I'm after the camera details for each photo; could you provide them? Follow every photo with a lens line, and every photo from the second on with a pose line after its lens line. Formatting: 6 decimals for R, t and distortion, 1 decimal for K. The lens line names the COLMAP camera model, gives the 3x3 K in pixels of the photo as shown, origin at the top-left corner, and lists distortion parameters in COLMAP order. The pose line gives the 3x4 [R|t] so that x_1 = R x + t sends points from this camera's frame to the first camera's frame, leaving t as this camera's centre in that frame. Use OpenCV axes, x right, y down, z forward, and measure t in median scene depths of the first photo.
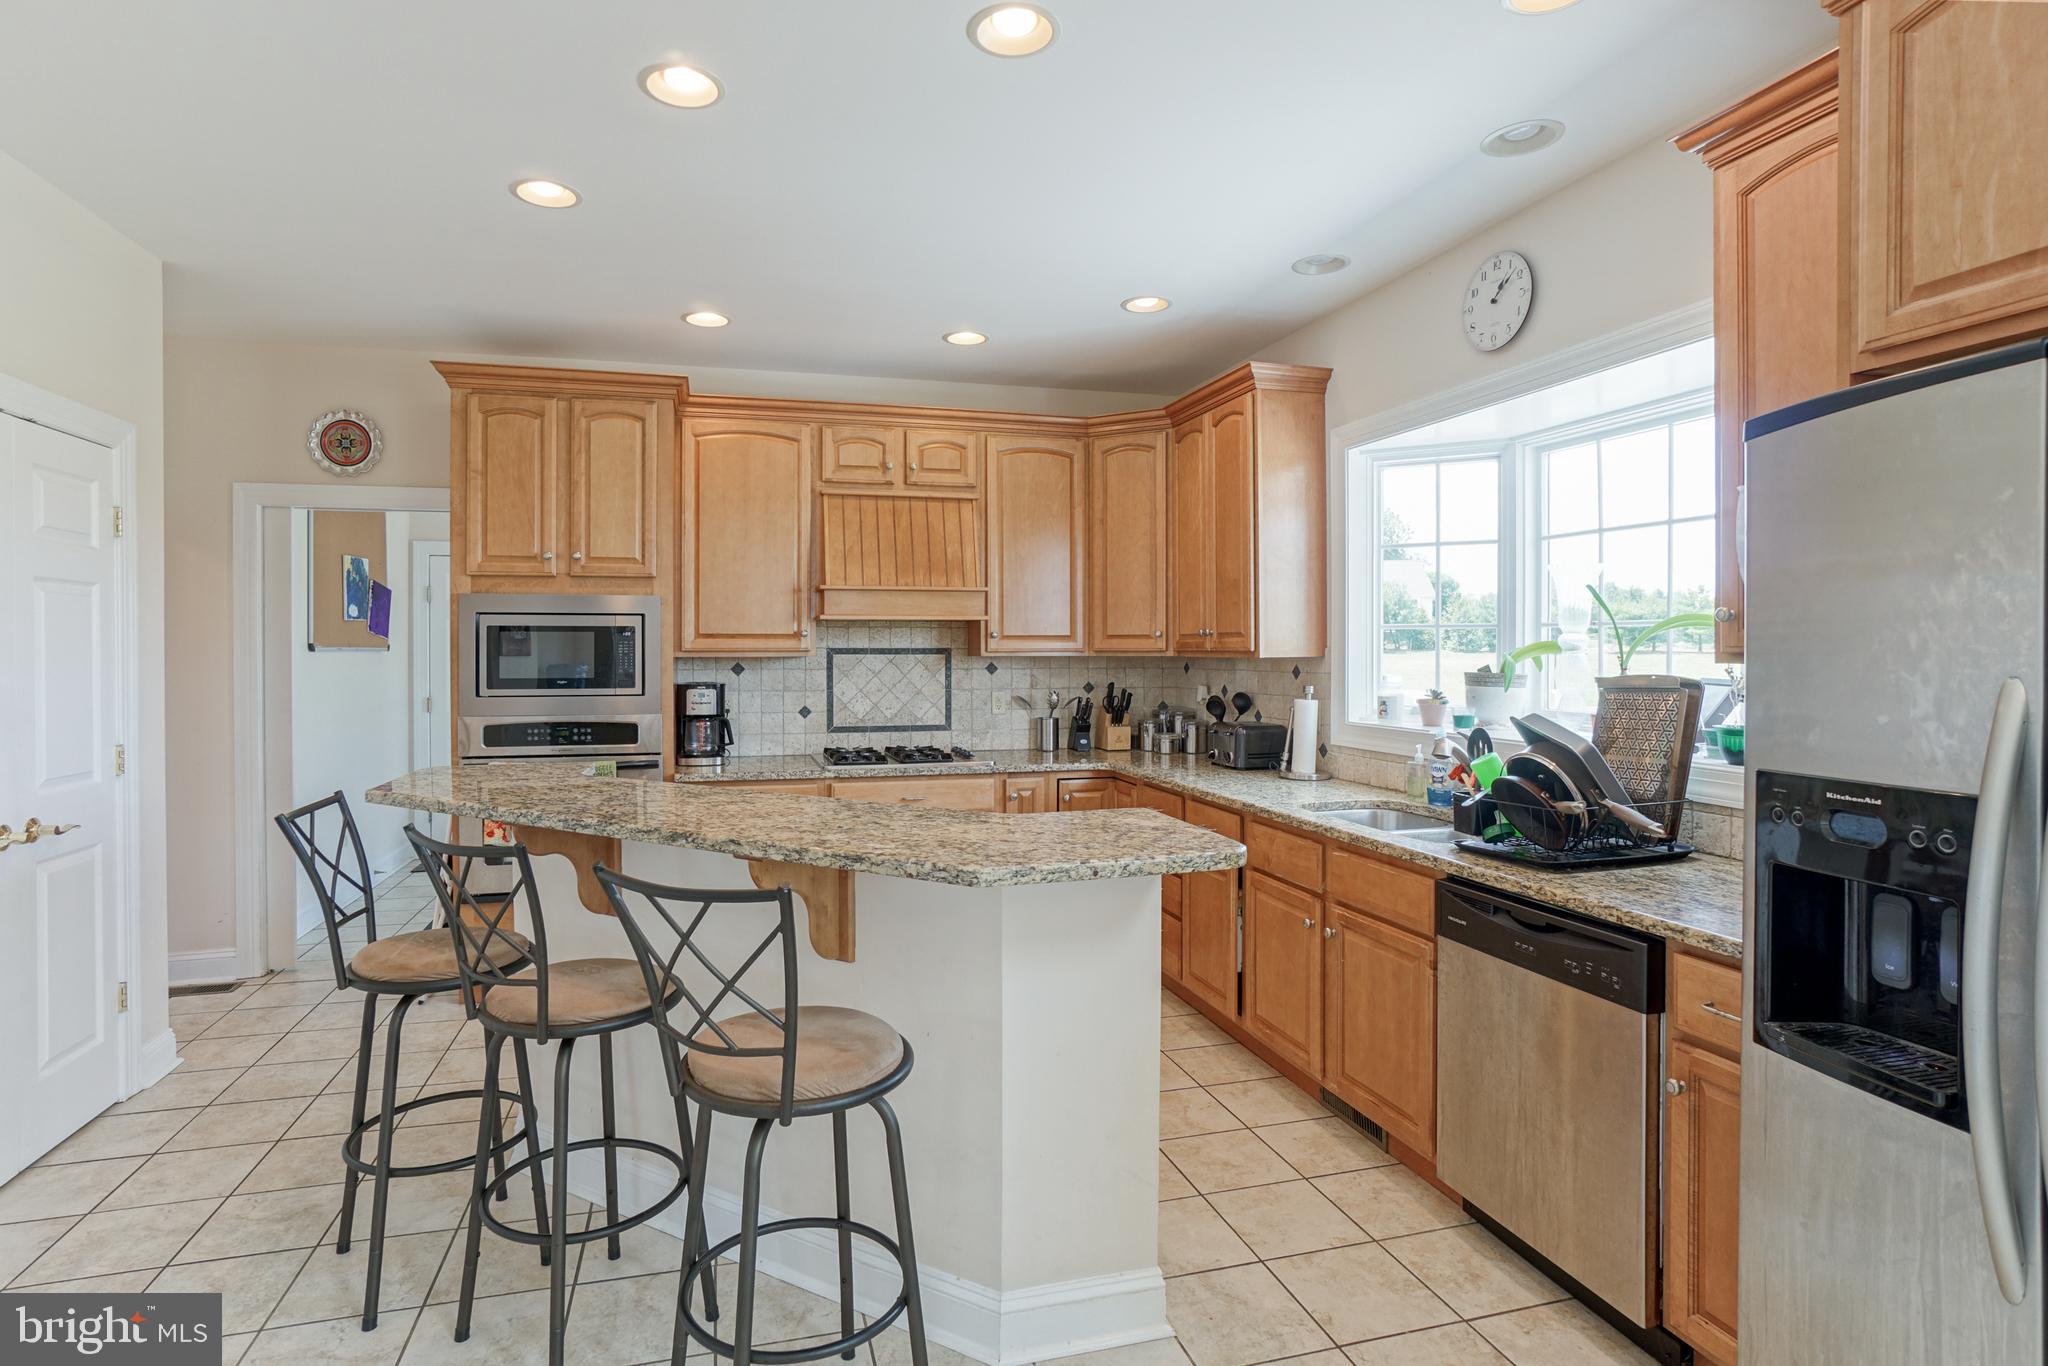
lens RADIAL K [[1003.4, 0, 944.0], [0, 1003.4, 655.4], [0, 0, 1]] dist [-0.054011, 0.041190]
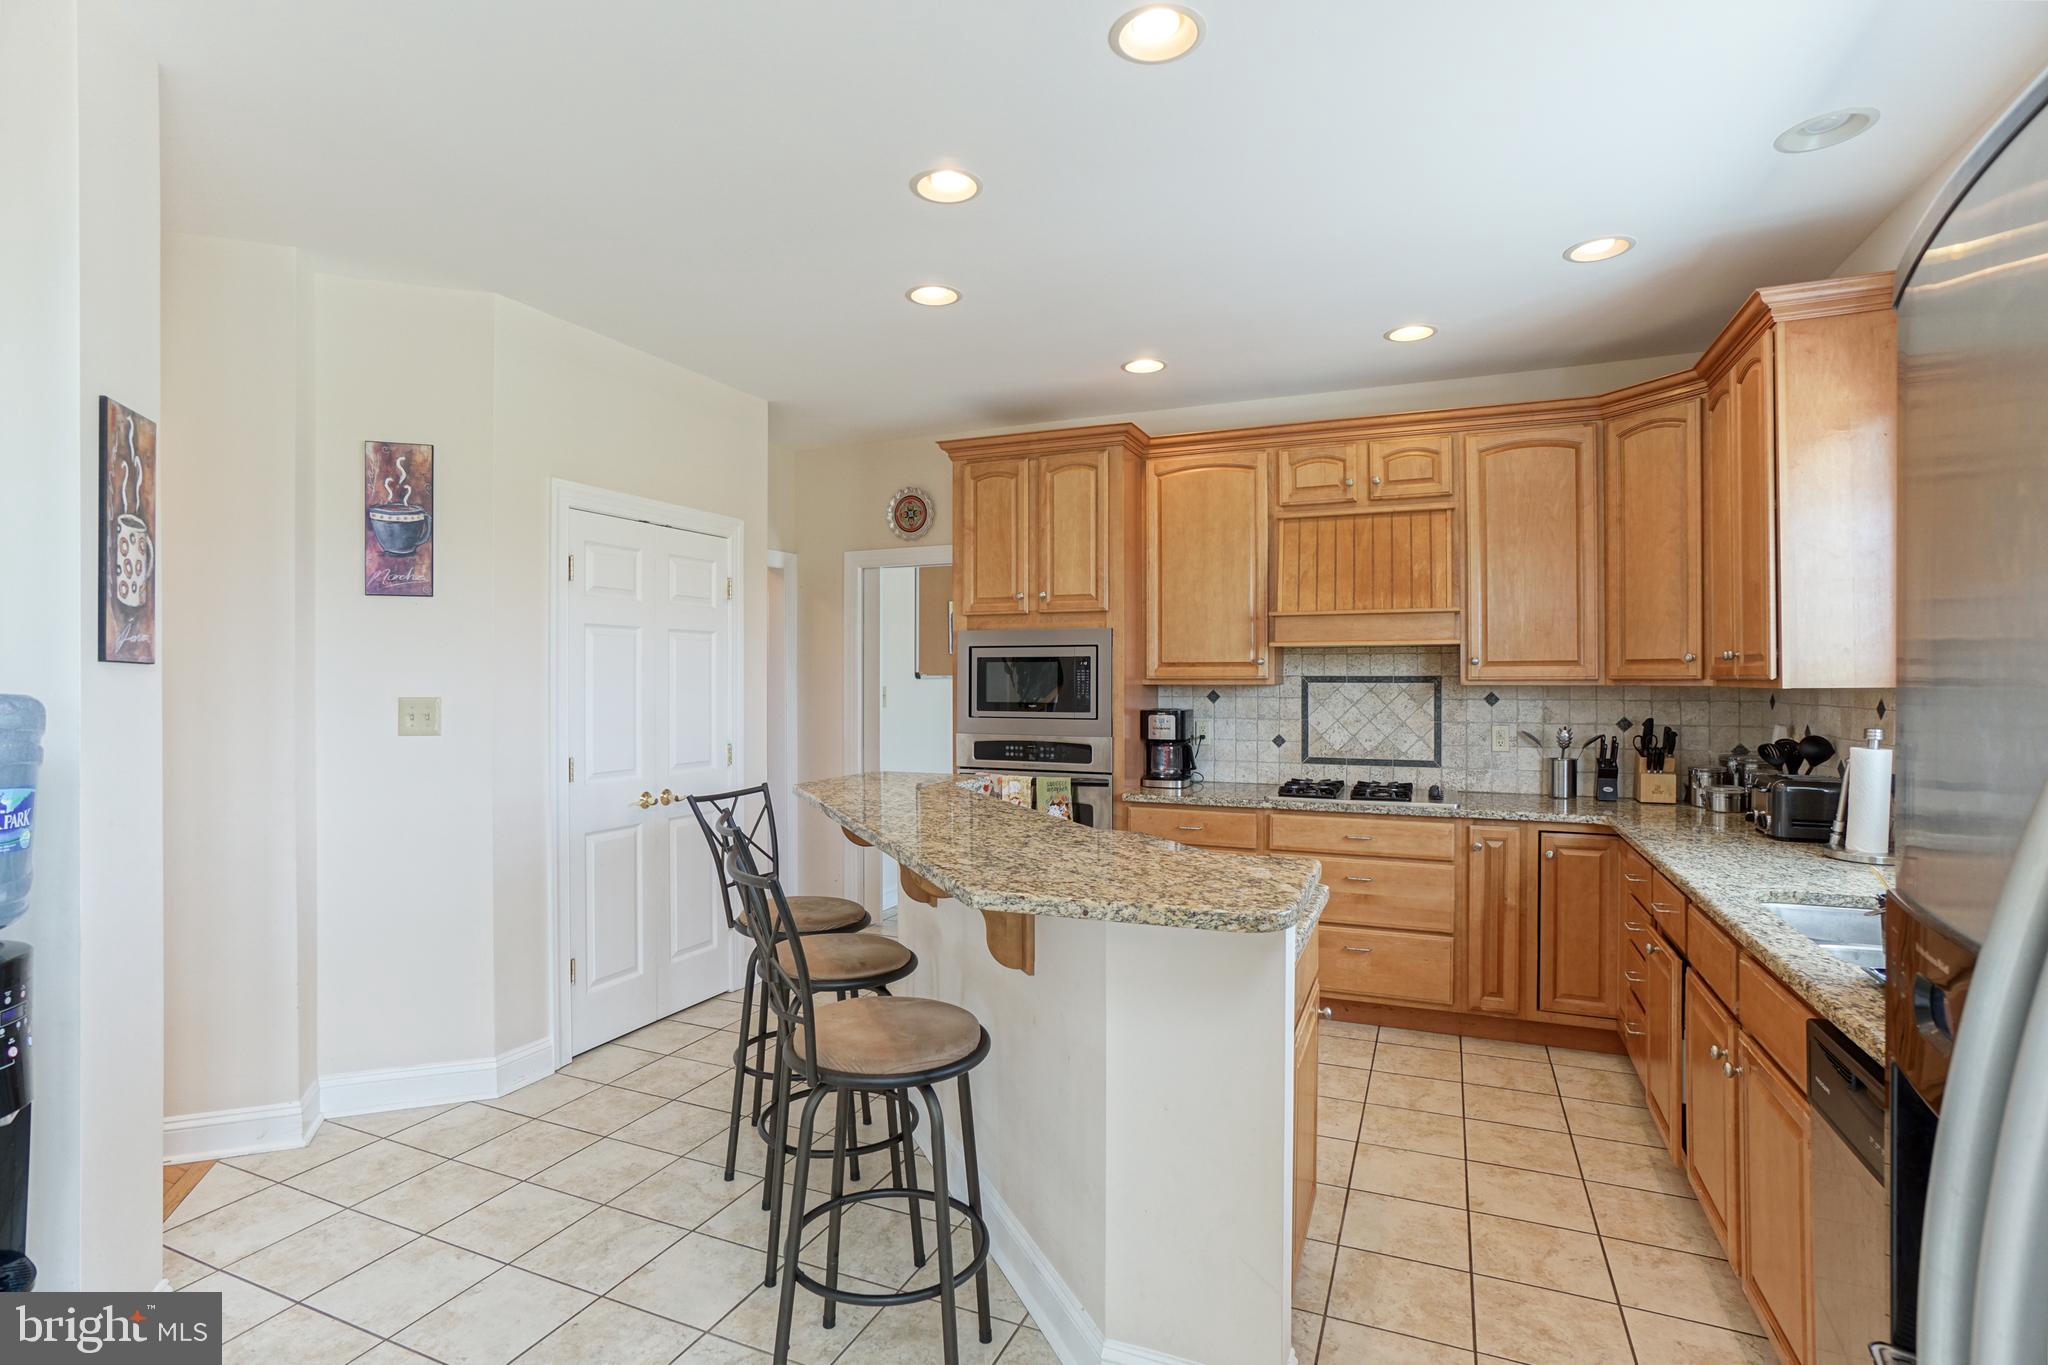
lens RADIAL K [[977.5, 0, 1024.0], [0, 977.5, 682.5], [0, 0, 1]] dist [-0.022249, 0.000850]
pose [[0.802373, 0.003086, -0.596815, 0.250306], [-0.003672, 0.999993, 0.000233, -0.000342], [0.596812, 0.002004, 0.802379, 0.083507]]
